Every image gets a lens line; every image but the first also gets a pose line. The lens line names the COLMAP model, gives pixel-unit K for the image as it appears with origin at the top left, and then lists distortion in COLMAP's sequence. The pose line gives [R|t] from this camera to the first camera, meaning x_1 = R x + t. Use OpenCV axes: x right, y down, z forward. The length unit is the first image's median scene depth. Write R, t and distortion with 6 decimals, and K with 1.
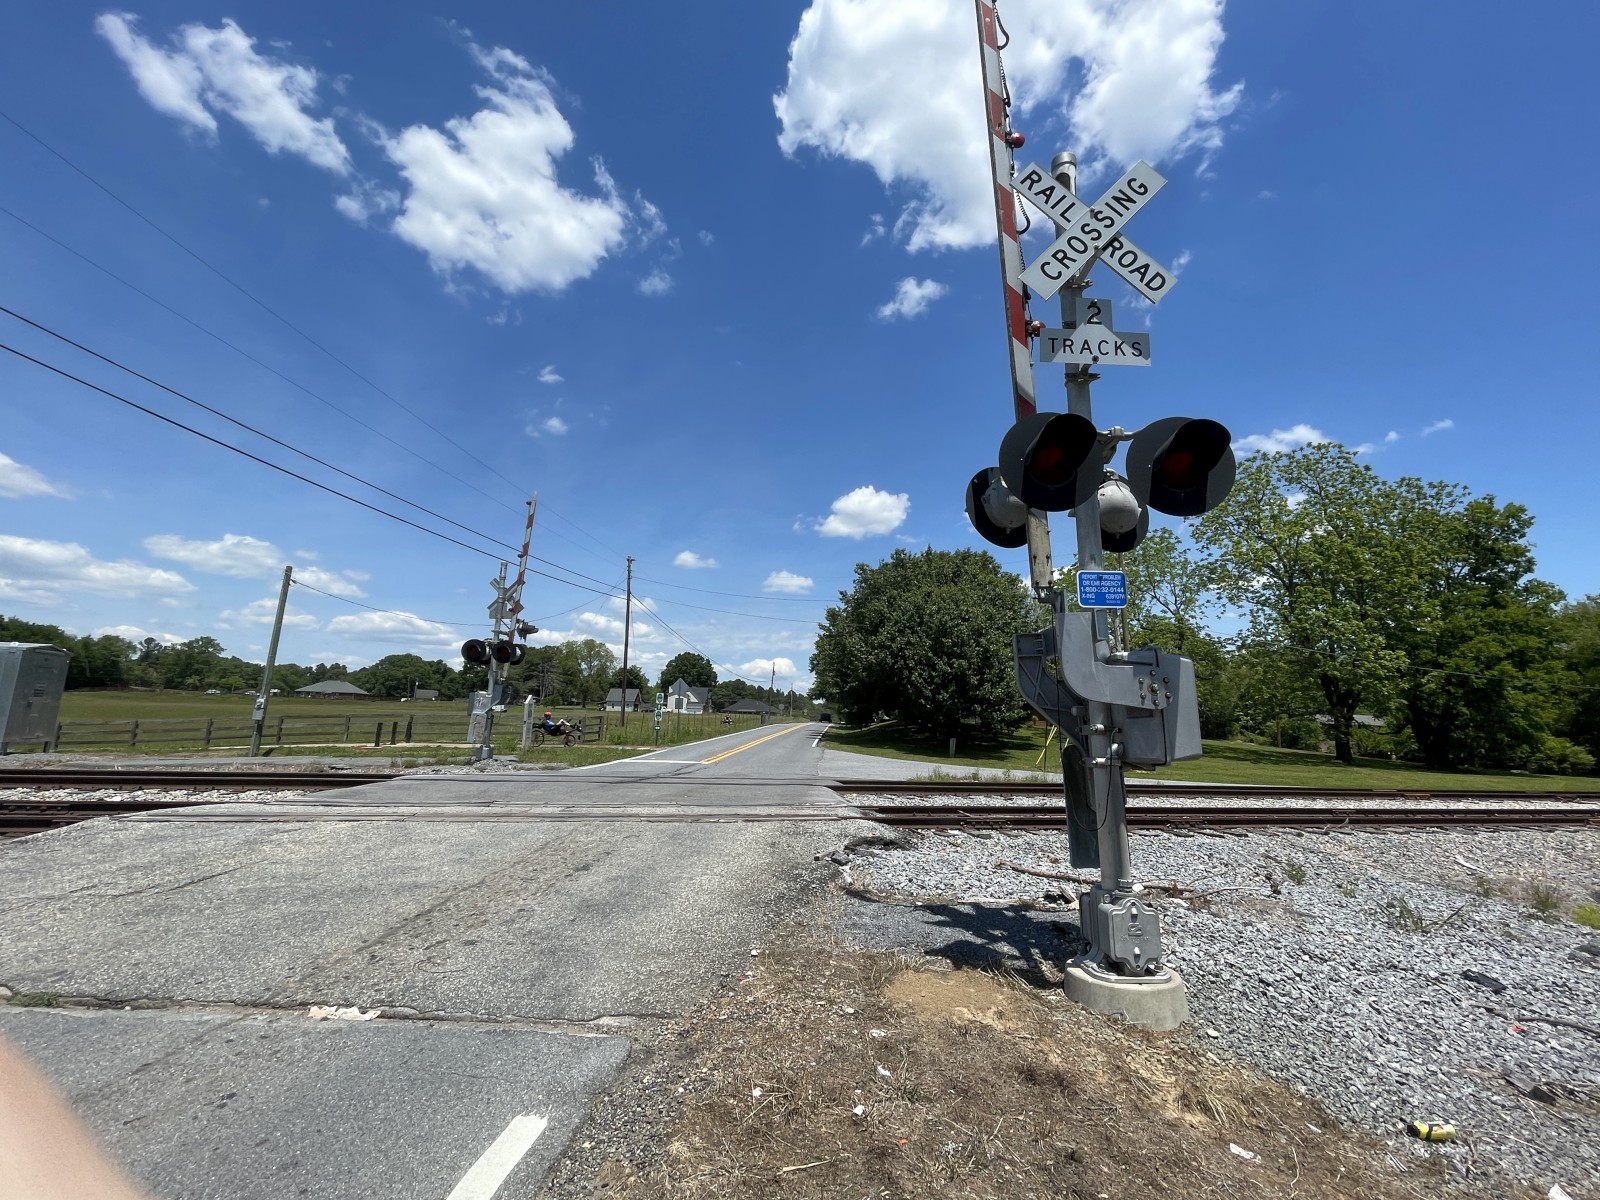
lens RADIAL K [[724.5, 0, 799.0], [0, 724.5, 596.8], [0, 0, 1]] dist [-0.003905, -0.000598]
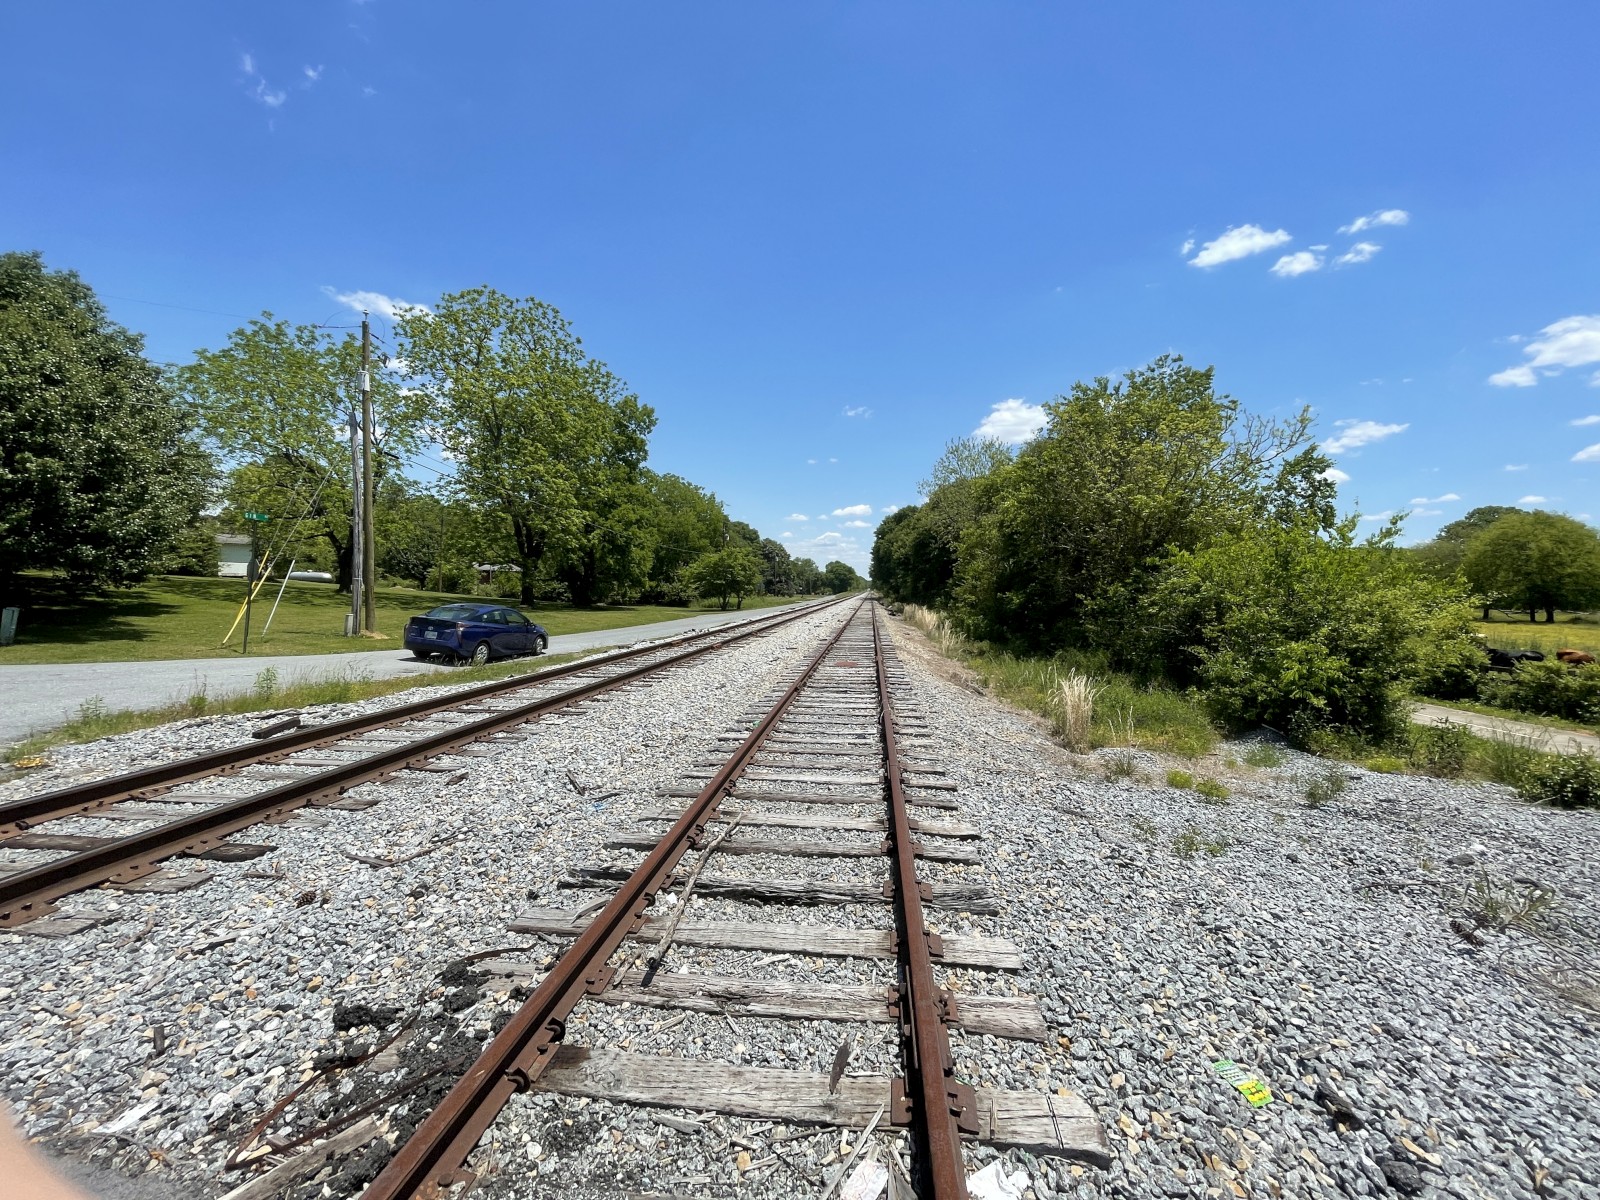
lens RADIAL K [[643.3, 0, 805.6], [0, 643.3, 603.3], [0, 0, 1]] dist [-0.001178, -0.000340]
pose [[0.365949, -0.053127, 0.929117, -0.012049], [-0.156081, 0.980724, 0.117553, 0.076230], [-0.917453, -0.188037, 0.350603, 0.489764]]
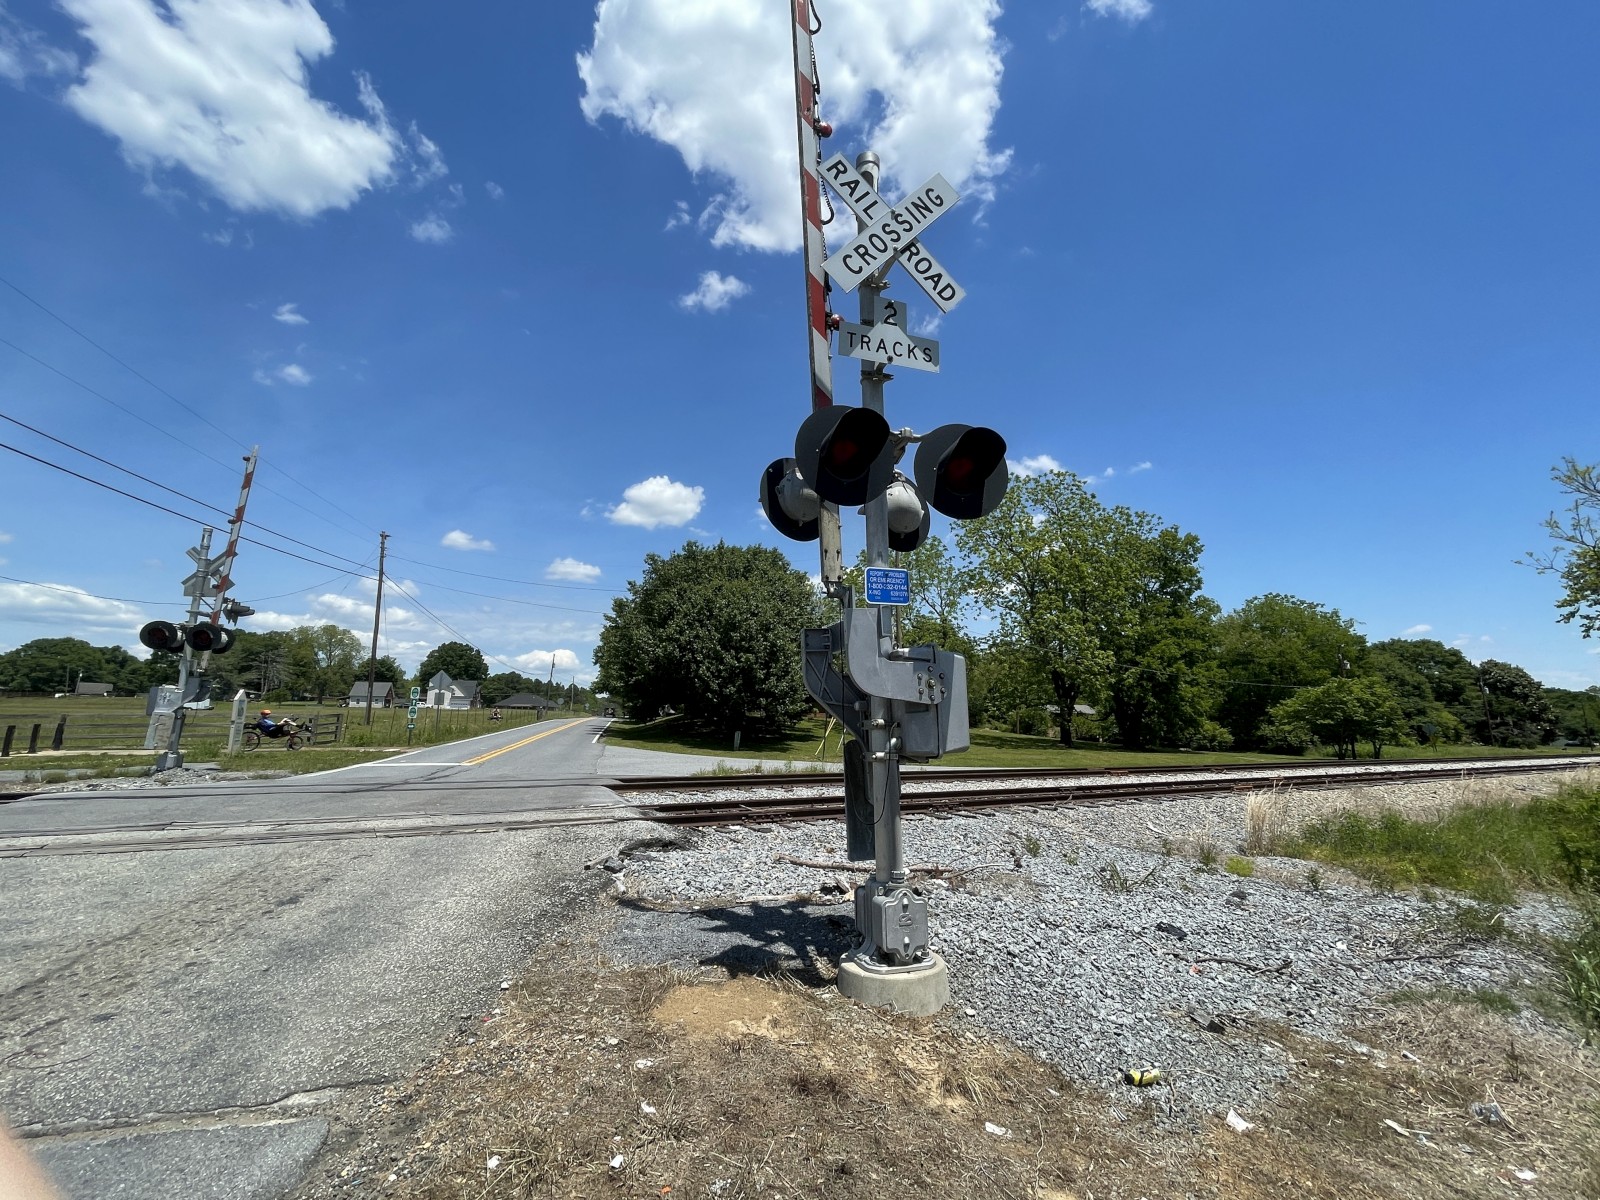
lens RADIAL K [[722.4, 0, 809.9], [0, 722.4, 595.8], [0, 0, 1]] dist [-0.005494, 0.000396]
pose [[0.954180, 0.036206, 0.297034, 0.003845], [-0.038386, 0.999262, 0.001510, 0.001517], [-0.296760, -0.012843, 0.954866, 0.017435]]
